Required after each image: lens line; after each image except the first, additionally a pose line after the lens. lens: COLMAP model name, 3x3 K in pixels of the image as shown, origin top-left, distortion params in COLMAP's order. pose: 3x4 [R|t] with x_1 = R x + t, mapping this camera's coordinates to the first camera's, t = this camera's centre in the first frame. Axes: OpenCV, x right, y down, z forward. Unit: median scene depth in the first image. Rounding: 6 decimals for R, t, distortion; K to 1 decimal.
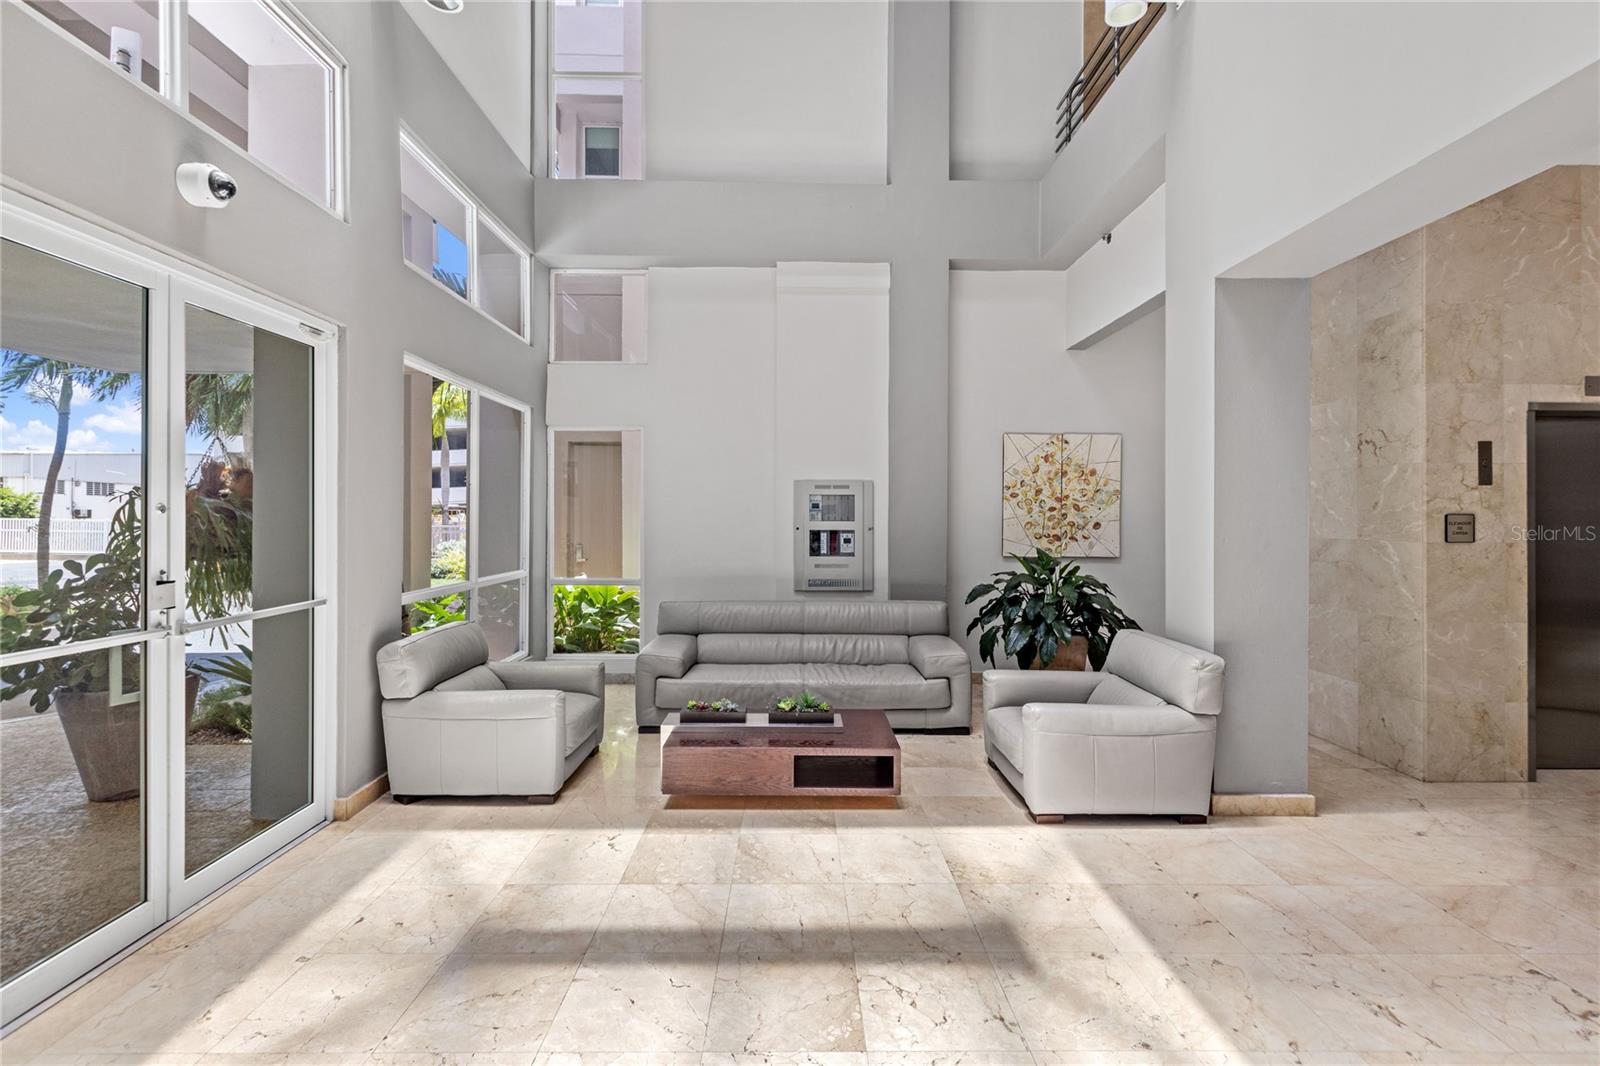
lens RADIAL K [[716.1, 0, 800.4], [0, 716.1, 514.2], [0, 0, 1]] dist [-0.000268, 0.000615]
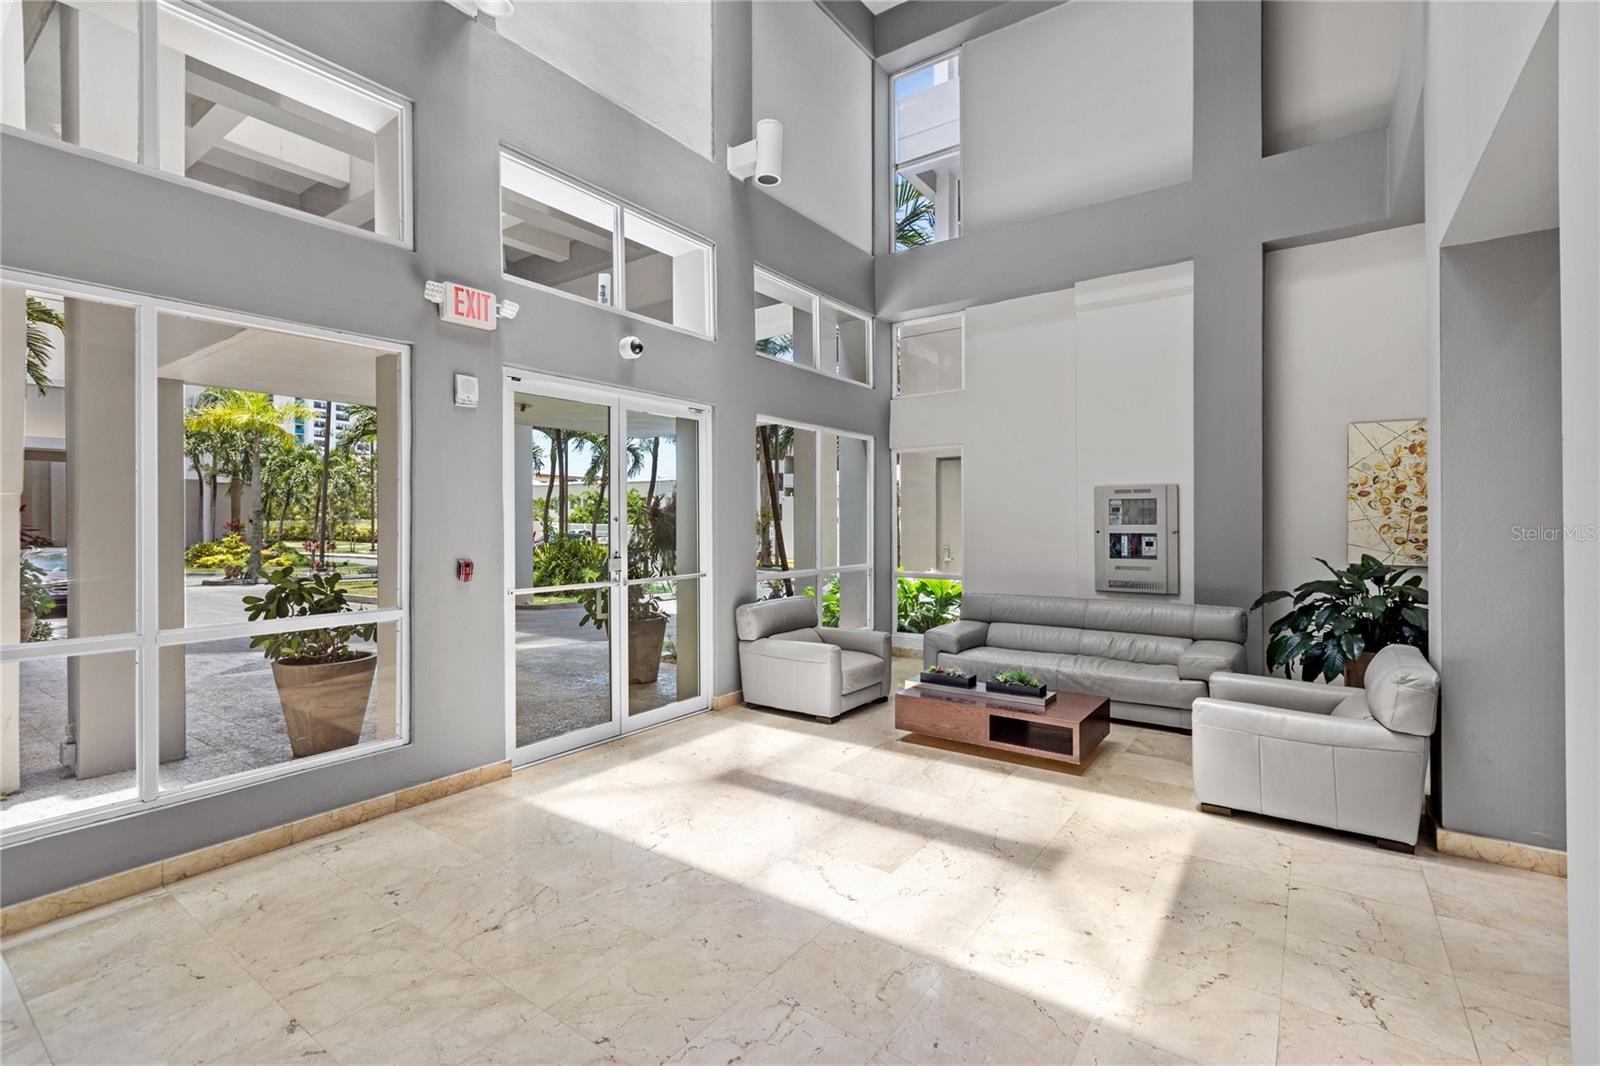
lens RADIAL K [[716.1, 0, 800.4], [0, 716.1, 514.2], [0, 0, 1]] dist [-0.000268, 0.000615]
pose [[0.807617, -0.013181, -0.589561, 0.419613], [0.009149, 0.999910, -0.009822, 0.001122], [0.589637, 0.002539, 0.807664, -0.171034]]
